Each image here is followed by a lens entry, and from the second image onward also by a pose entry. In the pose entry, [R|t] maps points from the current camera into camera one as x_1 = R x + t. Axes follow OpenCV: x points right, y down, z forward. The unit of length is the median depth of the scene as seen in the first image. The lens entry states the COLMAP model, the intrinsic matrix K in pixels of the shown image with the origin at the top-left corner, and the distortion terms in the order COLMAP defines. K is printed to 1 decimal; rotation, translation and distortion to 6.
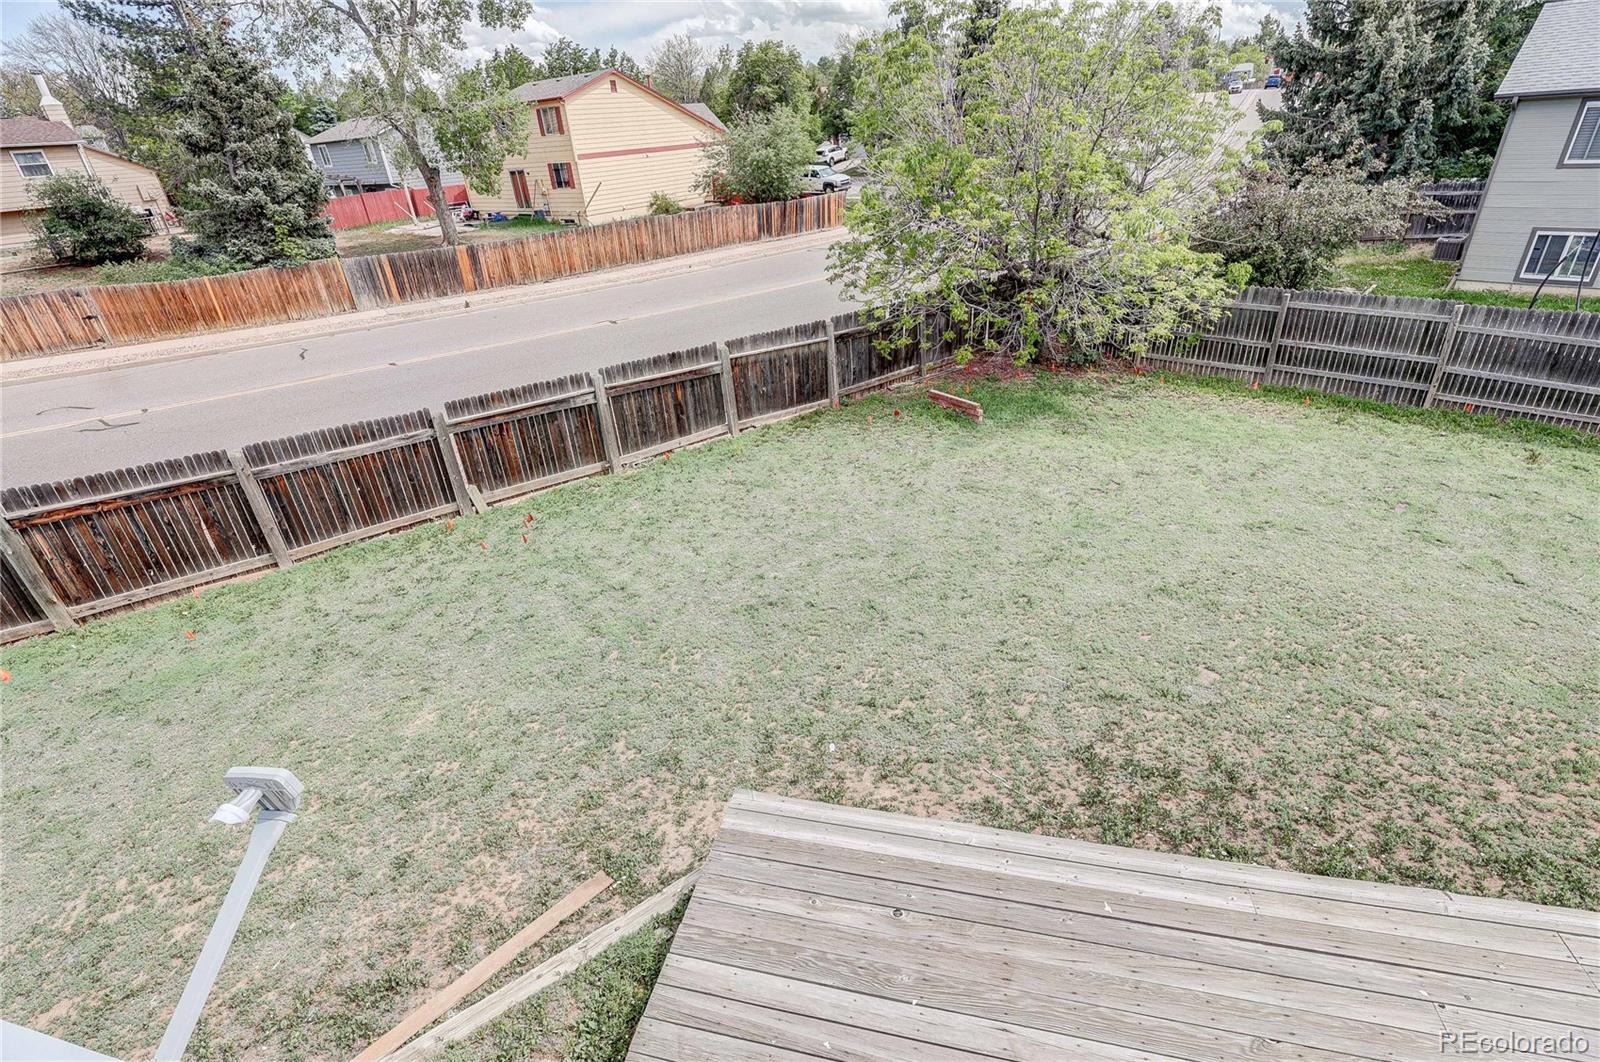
lens RADIAL K [[738.0, 0, 798.1], [0, 738.0, 528.6], [0, 0, 1]] dist [-0.002802, 0.000119]
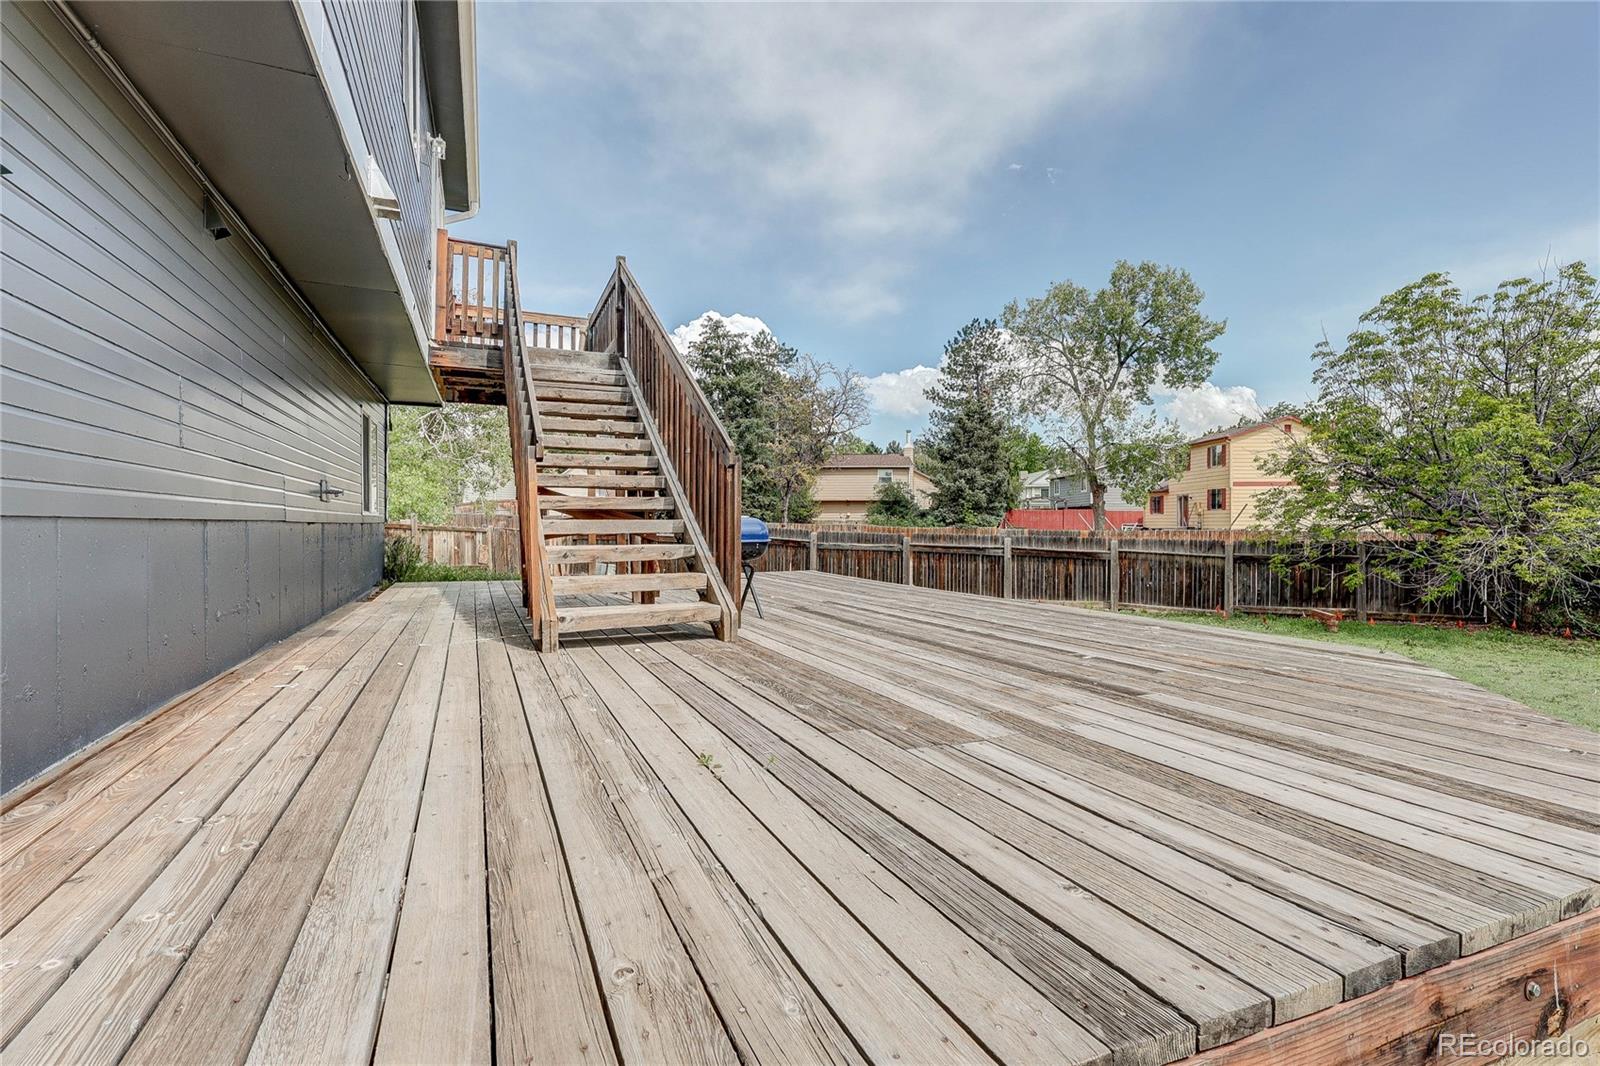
lens RADIAL K [[758.0, 0, 800.0], [0, 758.0, 533.0], [0, 0, 1]] dist [-0.000383, -0.000113]
pose [[0.607187, 0.076270, -0.790890, 0.265196], [-0.414843, 0.879373, -0.233683, 0.123003], [0.677665, 0.469984, 0.565584, -0.067198]]
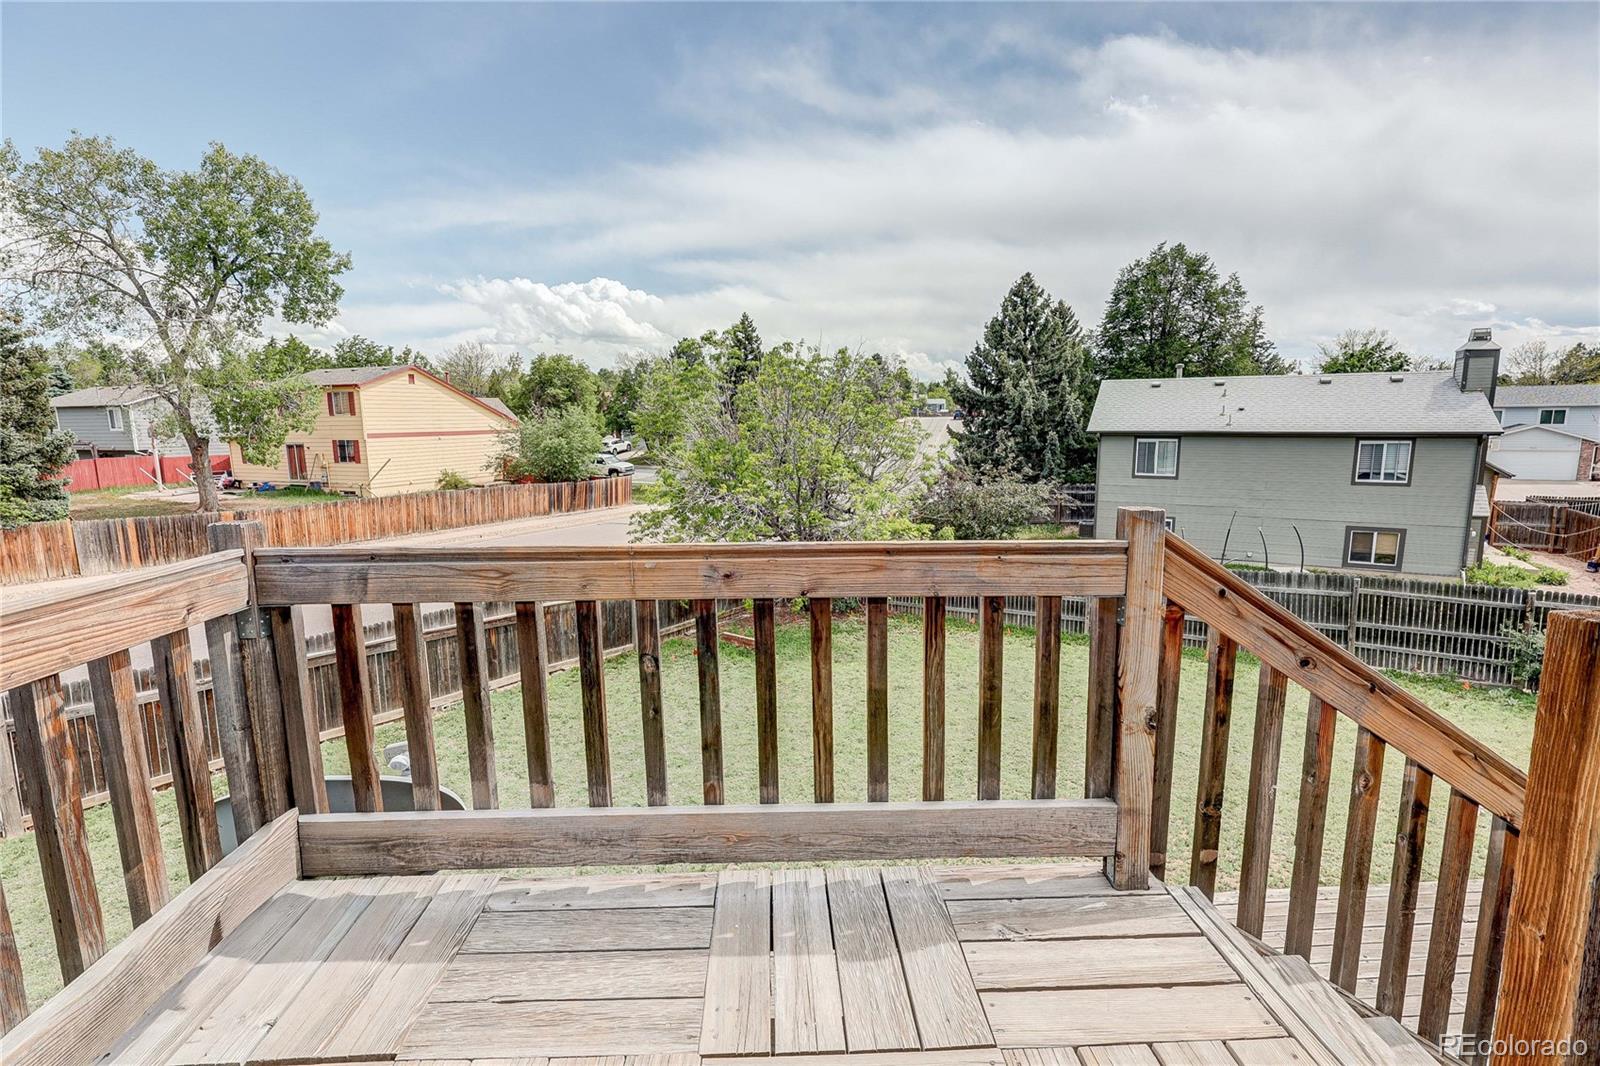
lens RADIAL K [[733.6, 0, 800.0], [0, 733.6, 533.0], [0, 0, 1]] dist [-0.003201, -0.000316]
pose [[0.956284, 0.015093, 0.292048, -0.020233], [0.087934, 0.937609, -0.336387, 0.028963], [-0.278904, 0.347362, 0.895294, -0.052911]]
